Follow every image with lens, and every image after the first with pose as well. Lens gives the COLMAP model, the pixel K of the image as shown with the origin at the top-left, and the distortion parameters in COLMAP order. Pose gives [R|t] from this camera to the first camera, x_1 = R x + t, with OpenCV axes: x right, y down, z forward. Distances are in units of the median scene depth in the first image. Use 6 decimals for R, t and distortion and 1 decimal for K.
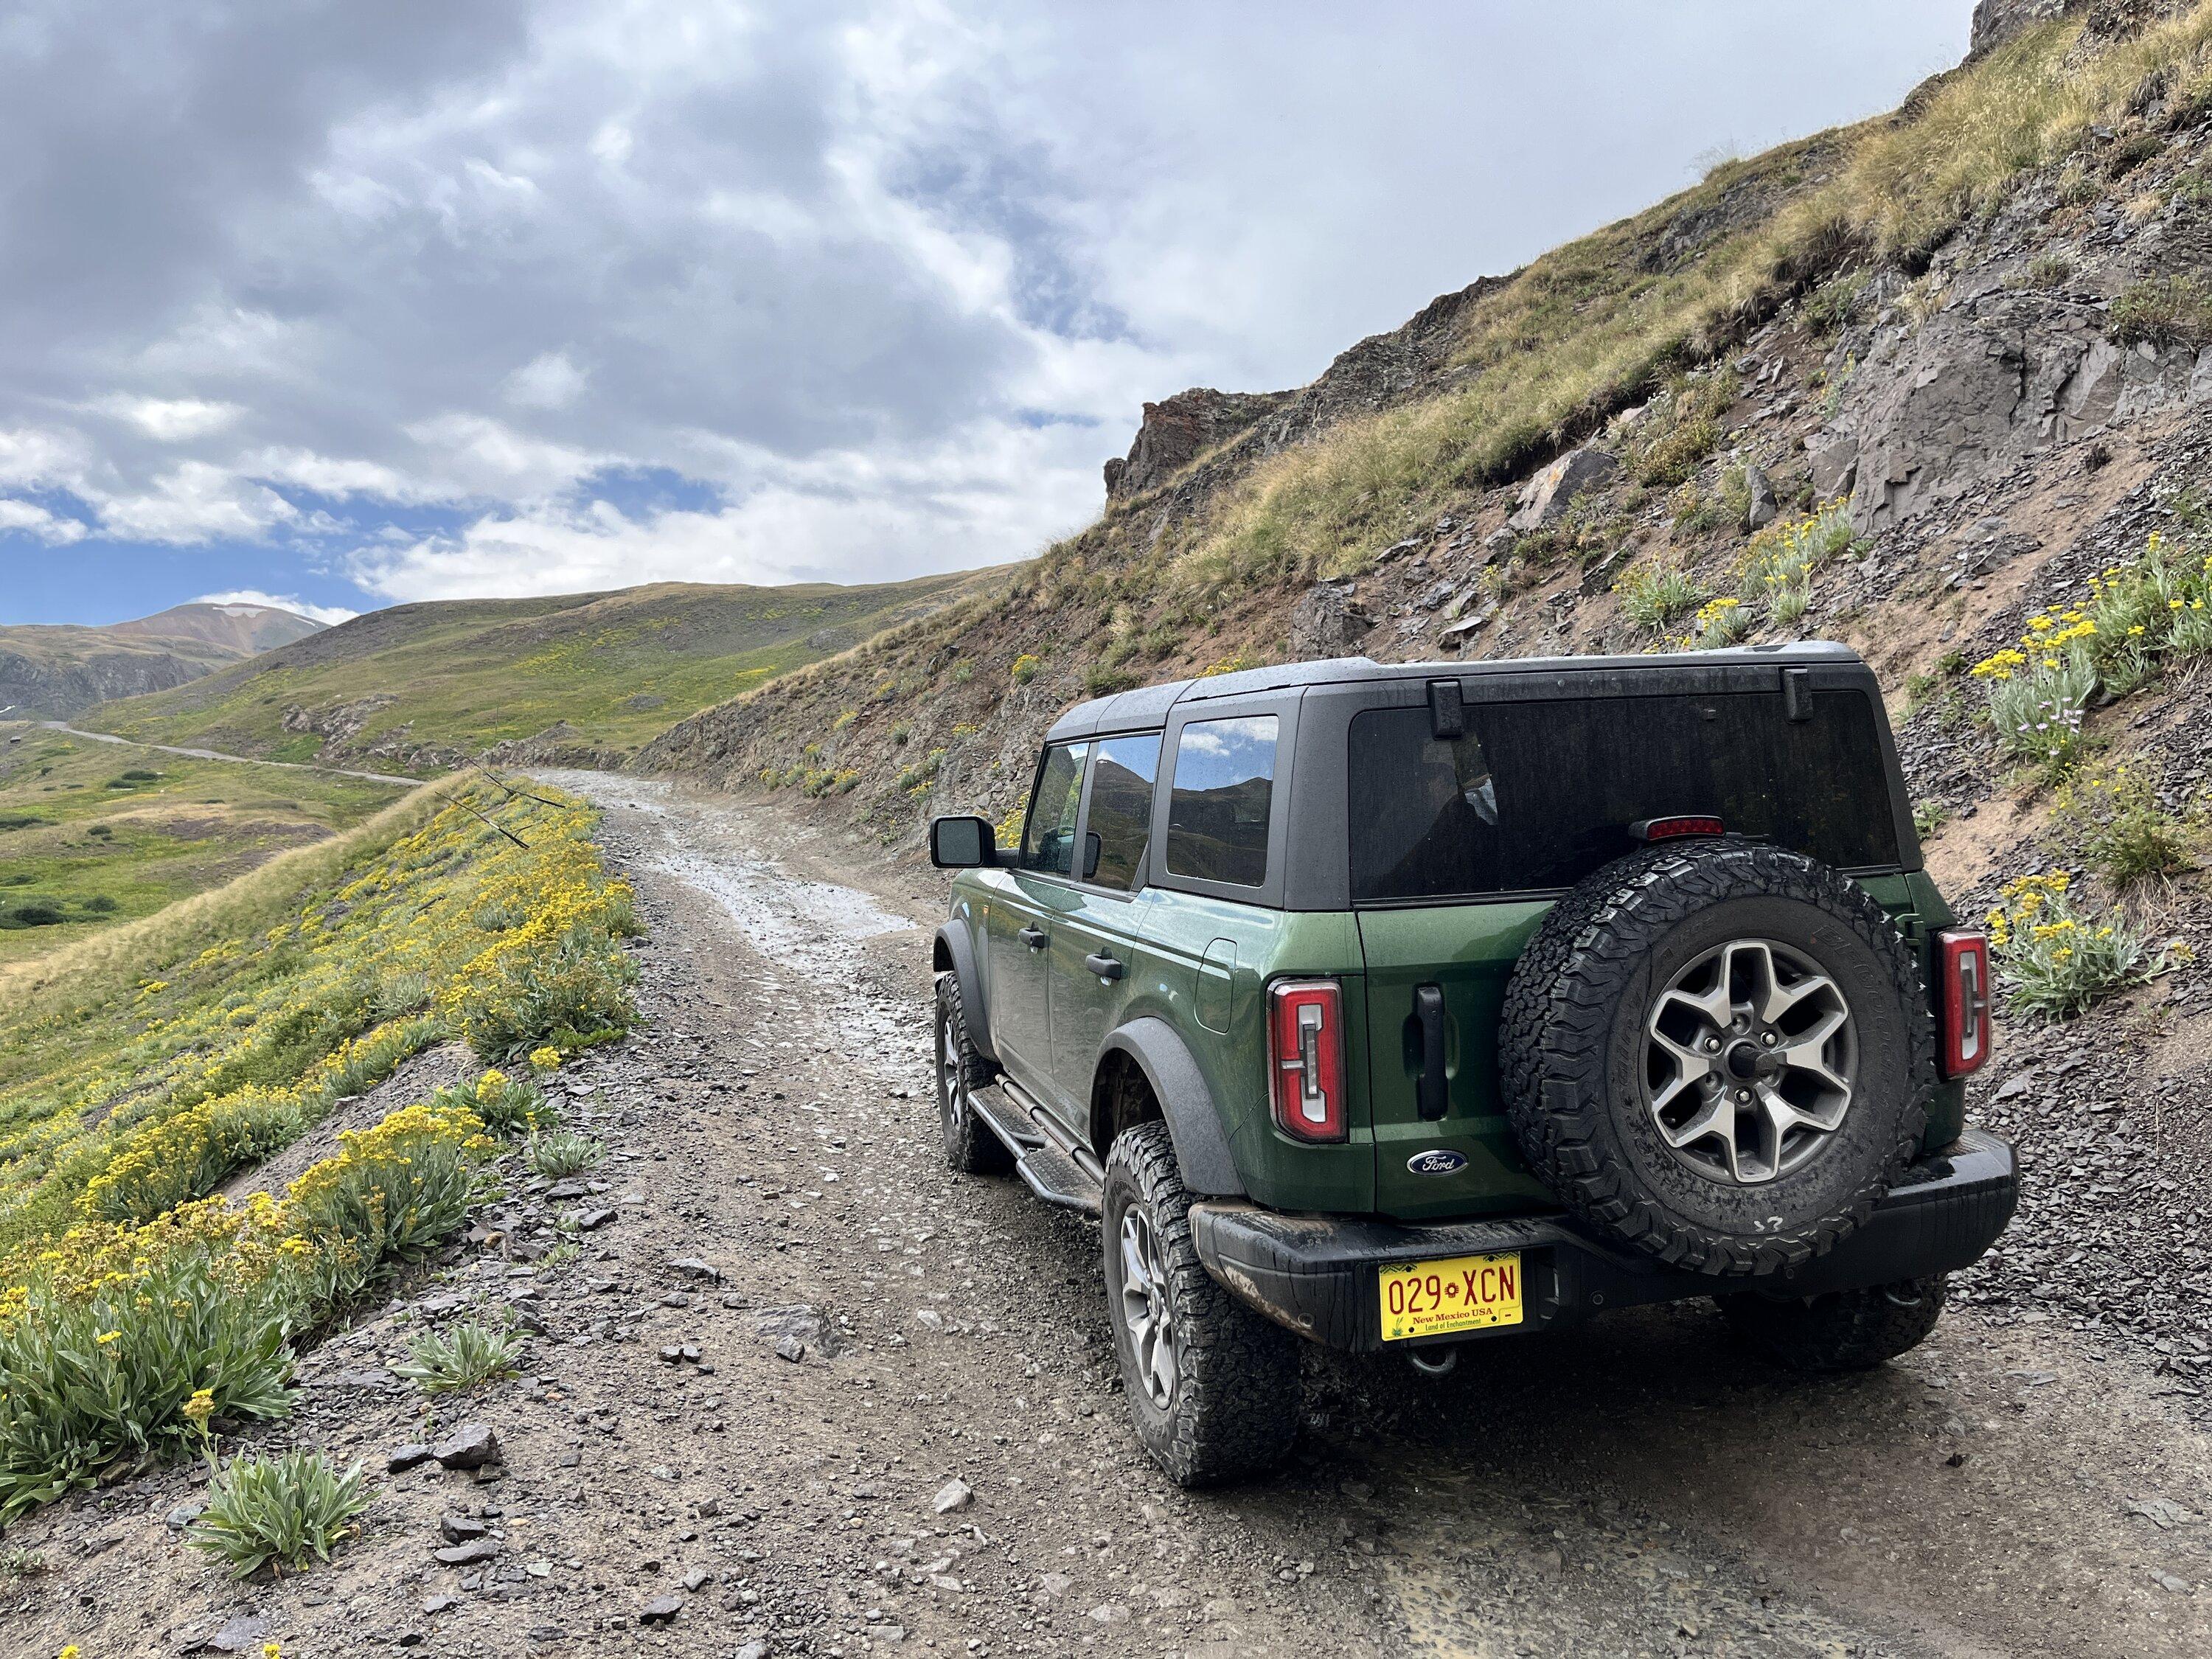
lens RADIAL K [[1668.1, 0, 1117.6], [0, 1668.1, 827.1], [0, 0, 1]] dist [0.056846, -0.051413]
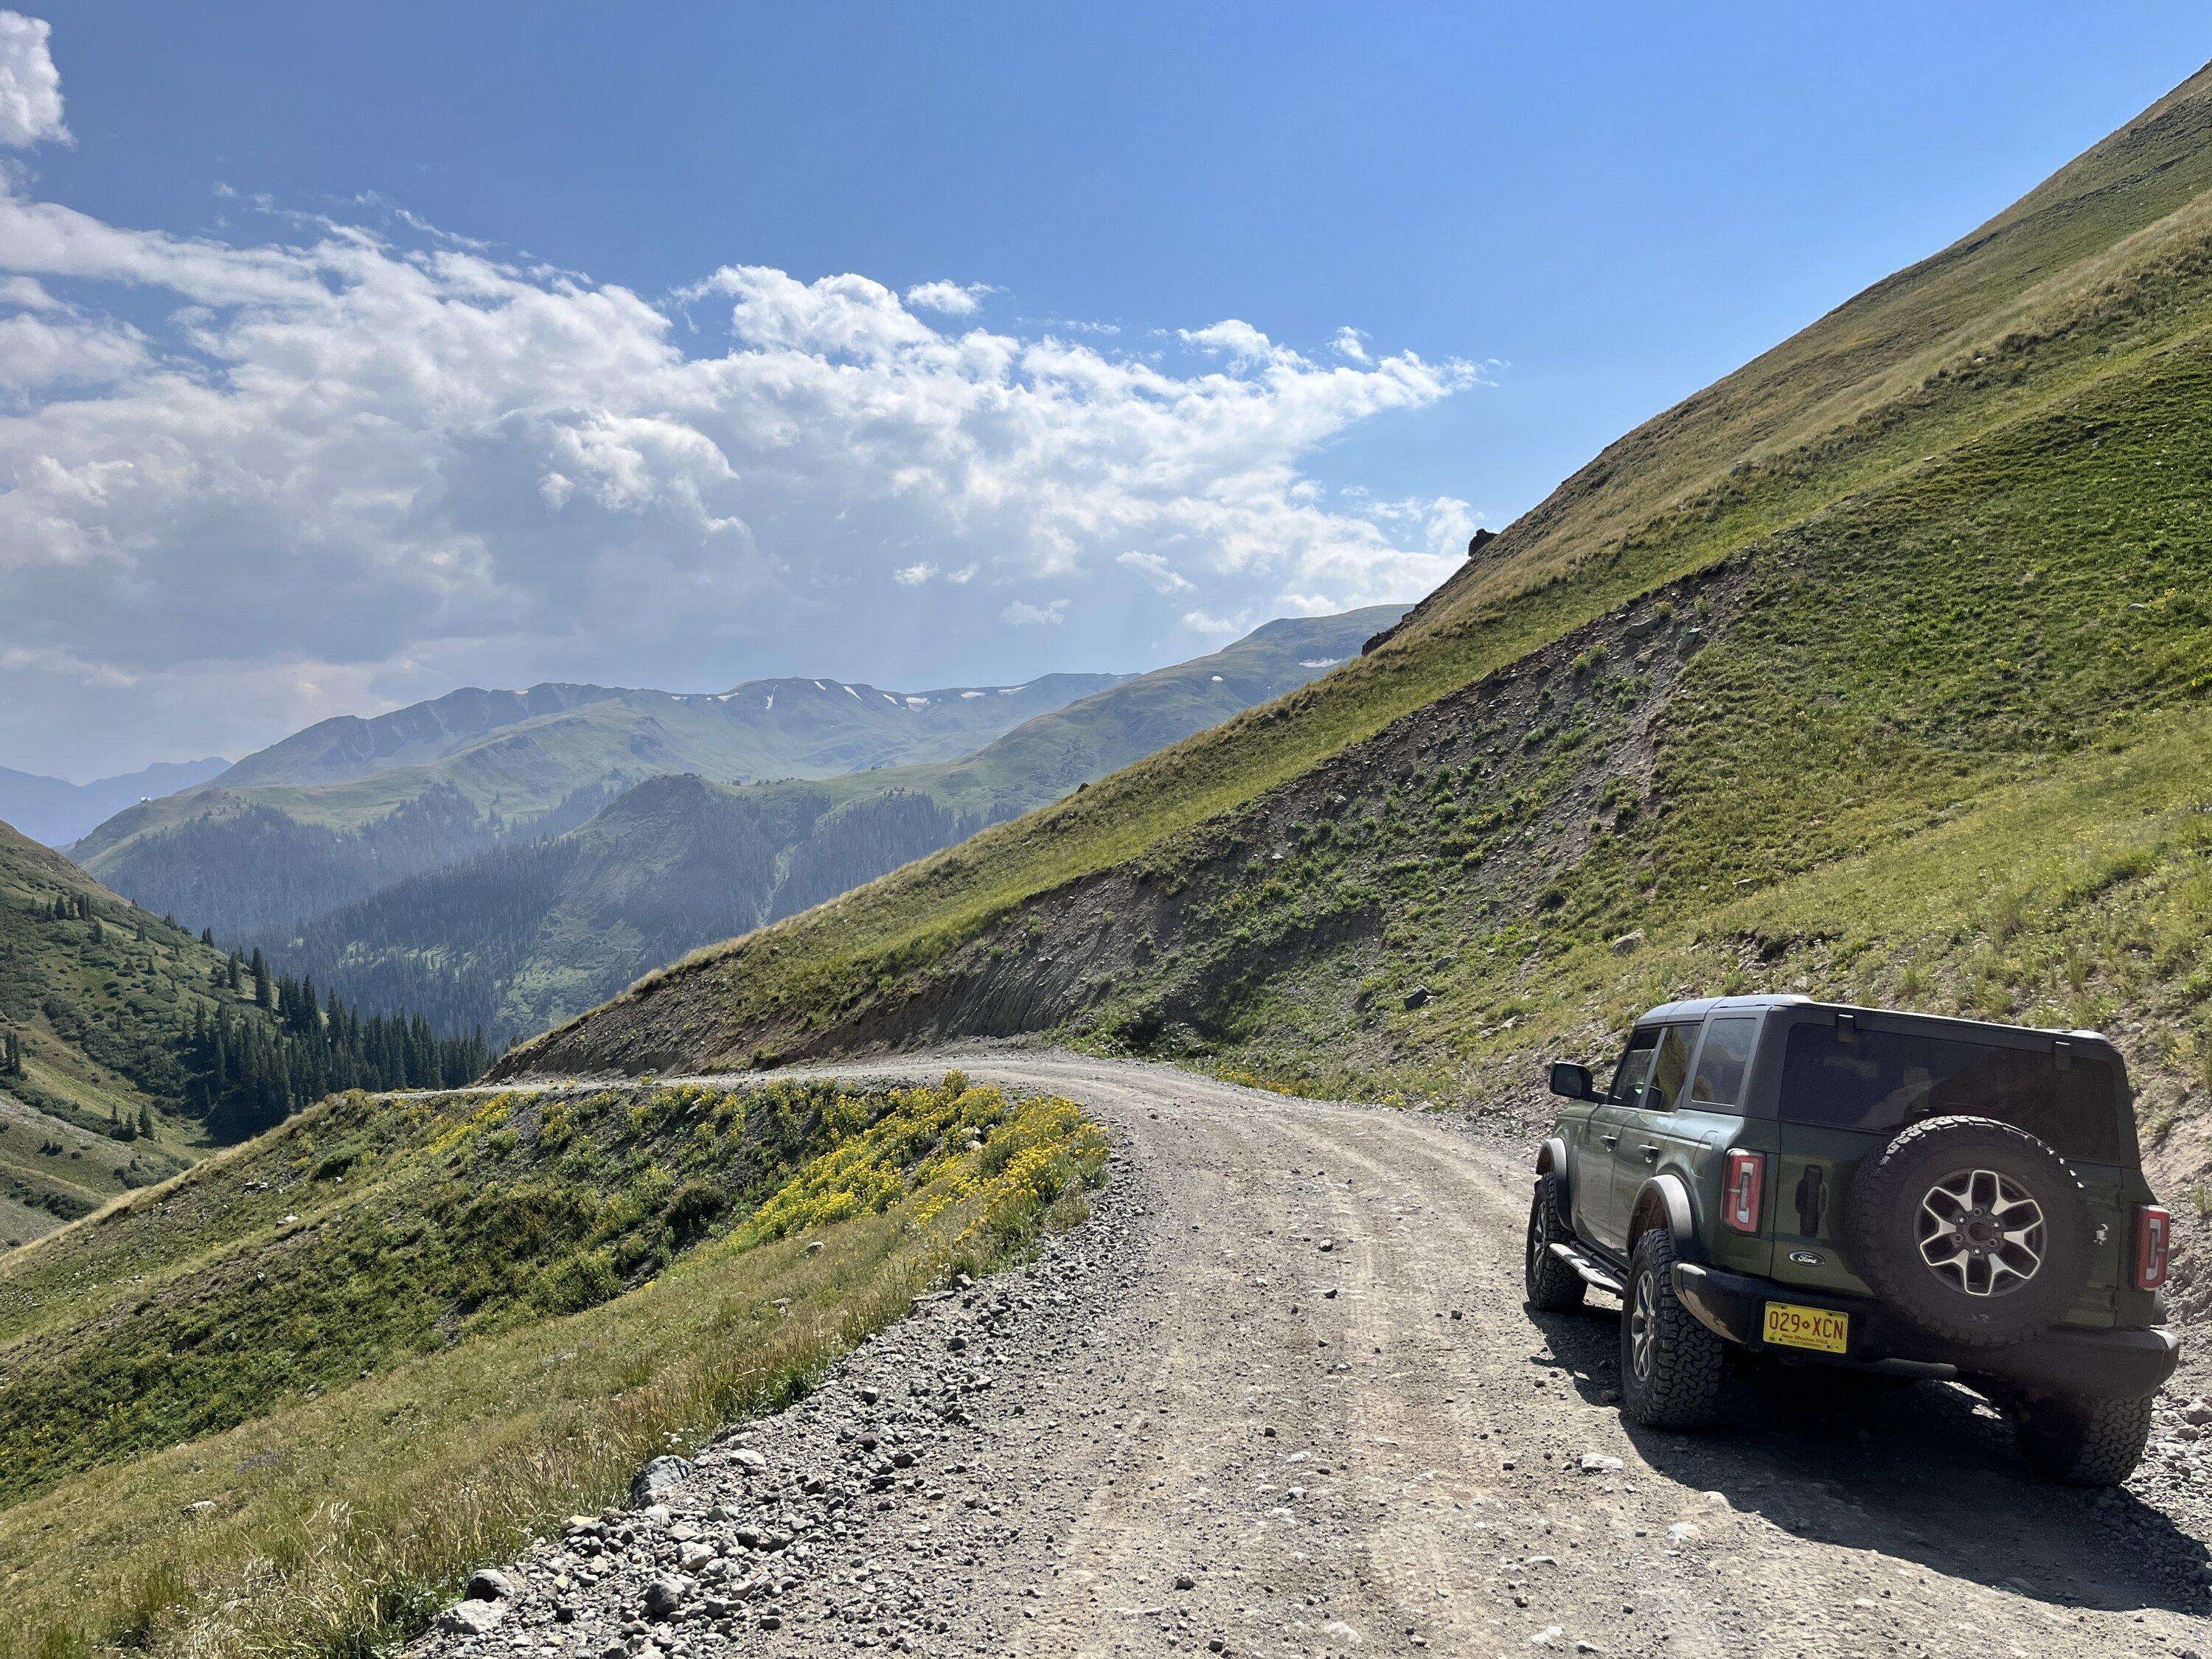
lens RADIAL K [[1668.1, 0, 1100.3], [0, 1668.1, 834.8], [0, 0, 1]] dist [0.056846, -0.051413]
pose [[0.921586, 0.133031, -0.364666, 0.082808], [-0.186139, 0.975838, -0.114425, 0.097470], [0.340633, 0.173331, 0.924081, -1.188614]]
